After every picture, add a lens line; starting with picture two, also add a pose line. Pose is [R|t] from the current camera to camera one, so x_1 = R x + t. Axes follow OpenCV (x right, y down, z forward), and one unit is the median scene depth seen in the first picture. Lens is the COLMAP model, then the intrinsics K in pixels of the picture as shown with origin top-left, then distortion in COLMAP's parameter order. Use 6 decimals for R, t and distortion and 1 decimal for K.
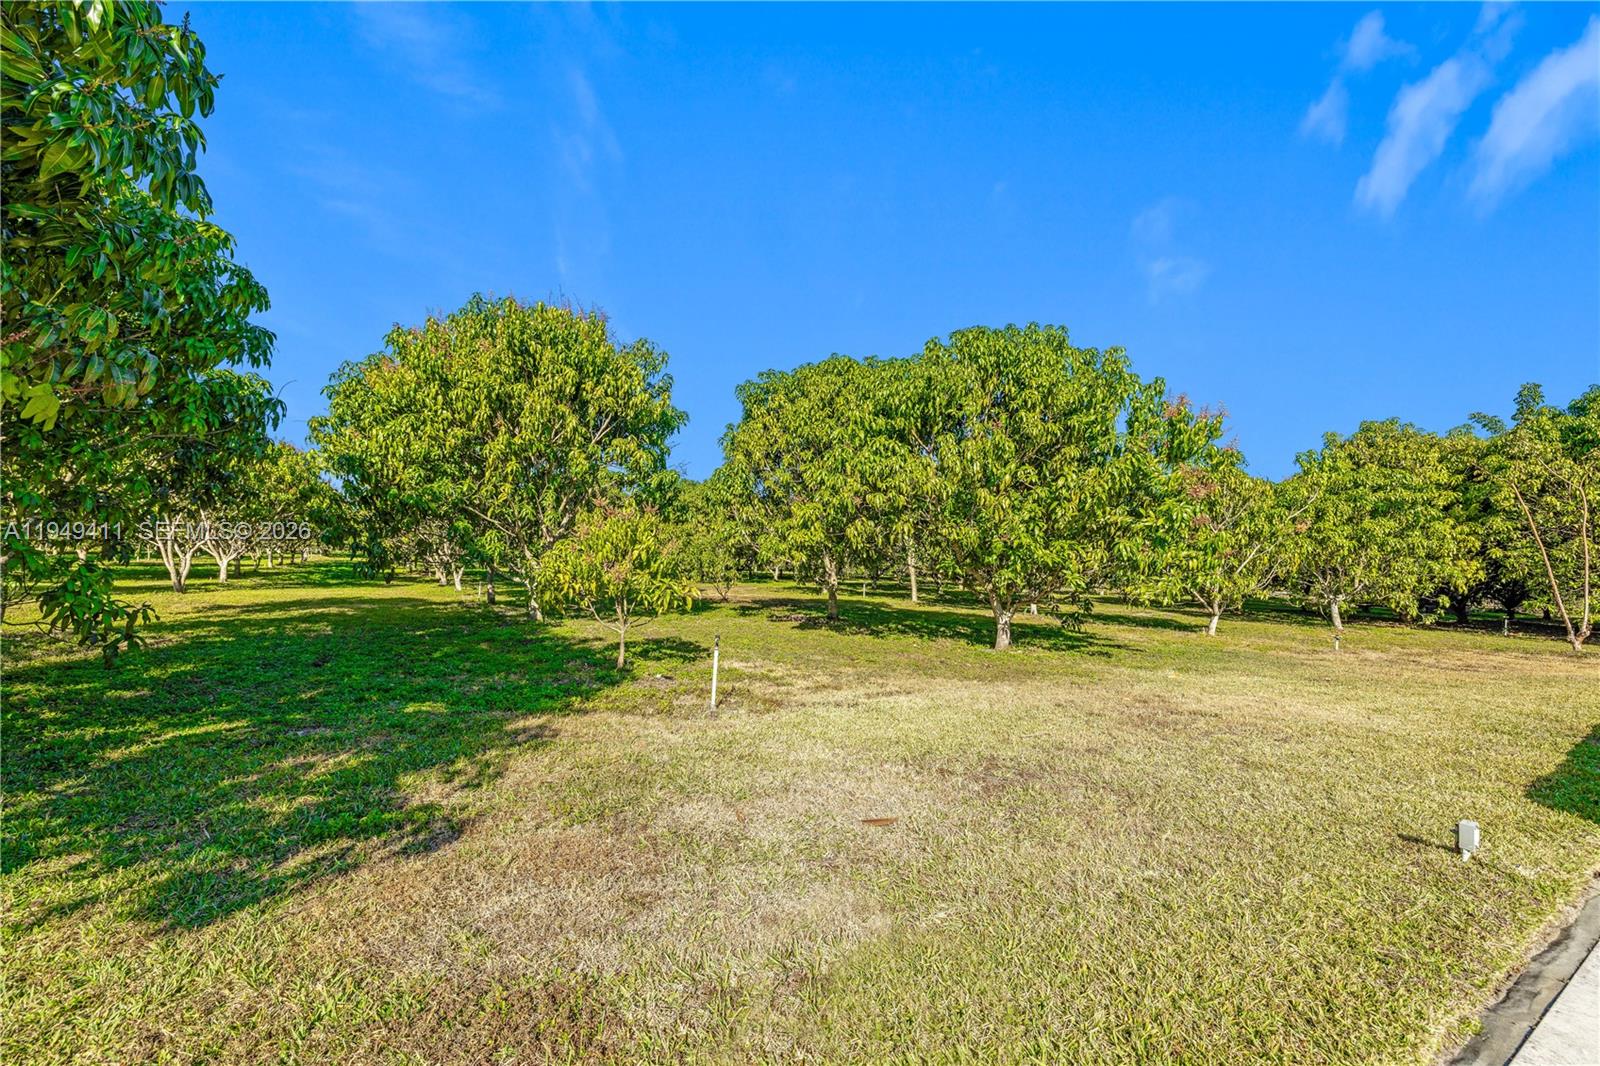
lens RADIAL K [[666.9, 0, 797.2], [0, 666.9, 529.3], [0, 0, 1]] dist [0.000697, 0.000332]
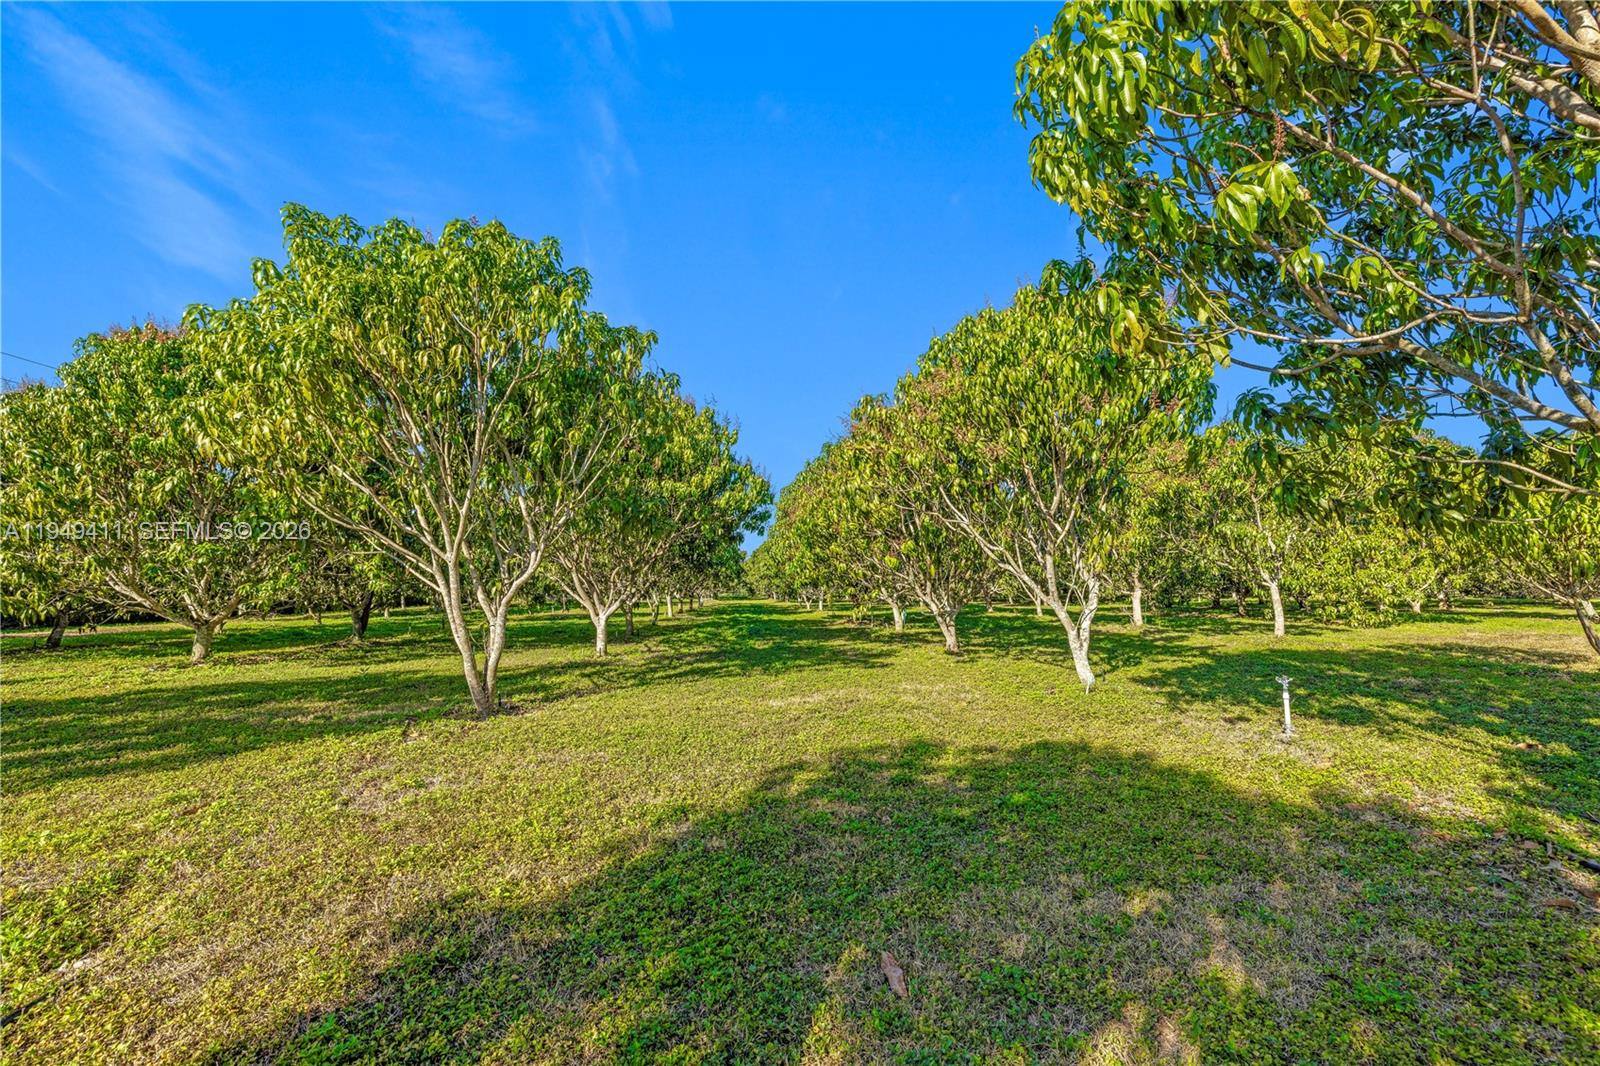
lens RADIAL K [[666.9, 0, 797.2], [0, 666.9, 529.3], [0, 0, 1]] dist [0.000697, 0.000332]
pose [[0.885447, -0.083934, -0.457098, -0.376602], [0.062060, 0.996102, -0.062692, 0.017002], [0.460578, 0.027144, 0.887204, 0.479333]]
